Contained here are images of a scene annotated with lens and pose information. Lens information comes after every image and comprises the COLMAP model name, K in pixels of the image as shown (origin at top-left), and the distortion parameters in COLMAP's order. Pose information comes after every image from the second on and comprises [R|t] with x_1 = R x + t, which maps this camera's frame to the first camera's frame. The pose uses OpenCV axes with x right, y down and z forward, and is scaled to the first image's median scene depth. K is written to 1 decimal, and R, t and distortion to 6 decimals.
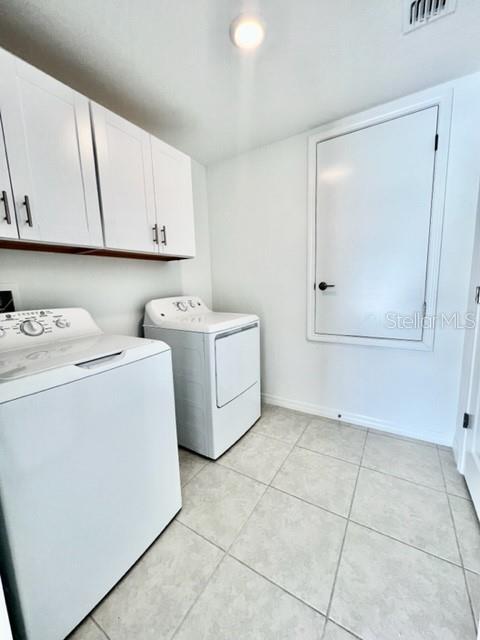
lens RADIAL K [[255.5, 0, 238.0], [0, 255.5, 321.4], [0, 0, 1]] dist [-0.001611, 0.000391]
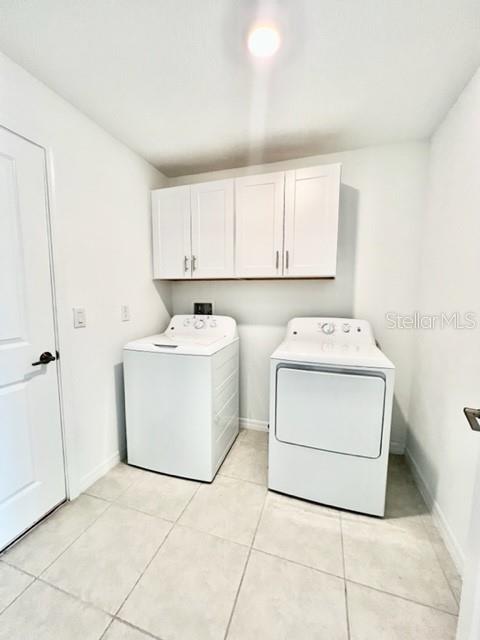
lens RADIAL K [[255.5, 0, 238.0], [0, 255.5, 321.4], [0, 0, 1]] dist [-0.001611, 0.000391]
pose [[0.237127, 0.132274, -0.962432, 0.778783], [-0.151746, 0.983570, 0.097791, -0.167007], [0.959554, 0.122856, 0.253303, 0.608844]]
